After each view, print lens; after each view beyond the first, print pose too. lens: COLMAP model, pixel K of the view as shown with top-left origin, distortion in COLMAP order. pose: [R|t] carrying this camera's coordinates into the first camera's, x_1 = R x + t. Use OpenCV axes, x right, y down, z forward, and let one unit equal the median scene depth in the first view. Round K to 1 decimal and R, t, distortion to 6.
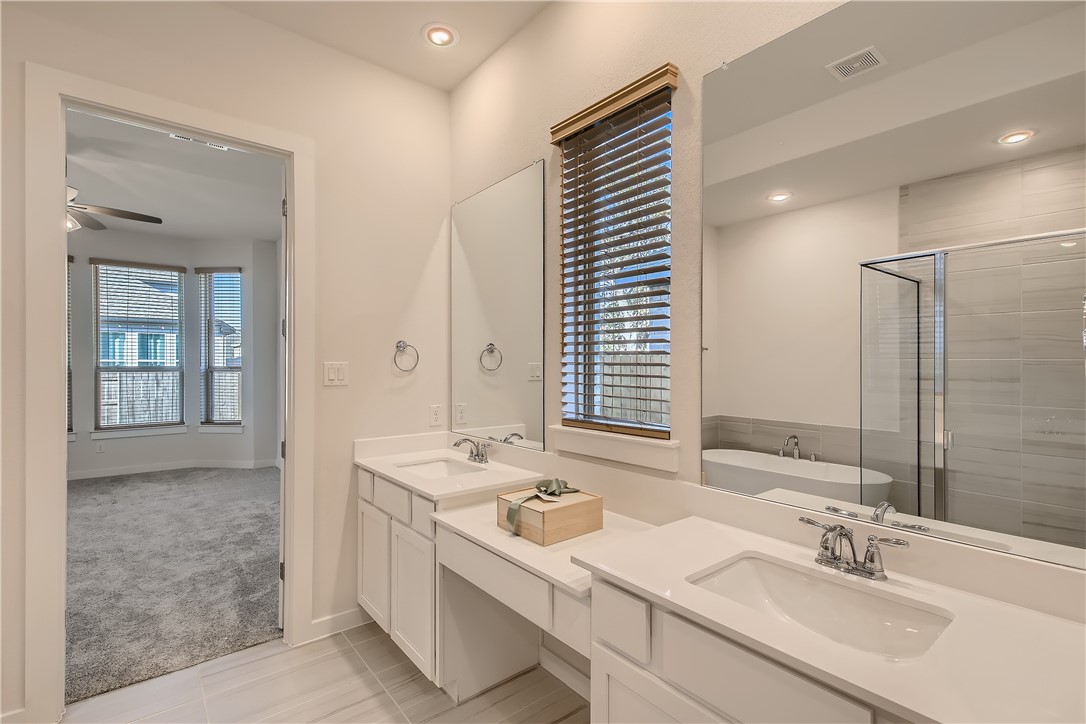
lens RADIAL K [[501.8, 0, 543.7], [0, 501.8, 363.2], [0, 0, 1]] dist [0.009590, -0.001594]
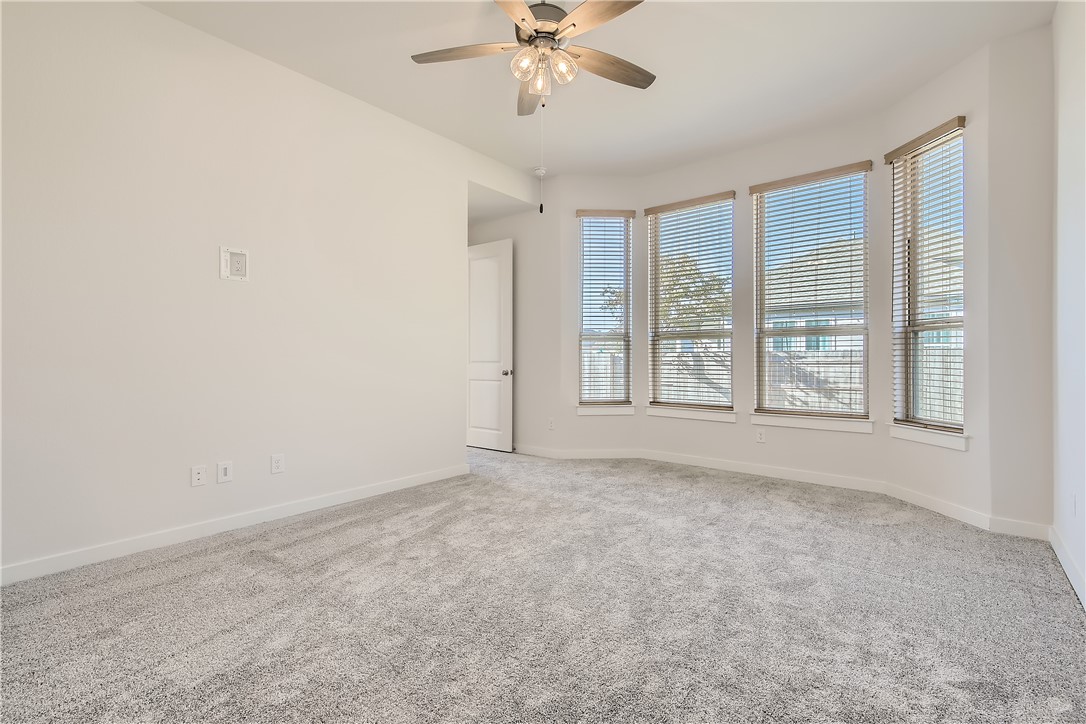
lens RADIAL K [[501.8, 0, 532.0], [0, 501.8, 354.9], [0, 0, 1]] dist [0.009590, -0.001594]
pose [[0.187213, 0.001085, -0.982319, -0.192907], [0.003588, 0.999992, 0.001788, 0.042278], [0.982313, -0.003859, 0.187207, 0.491287]]
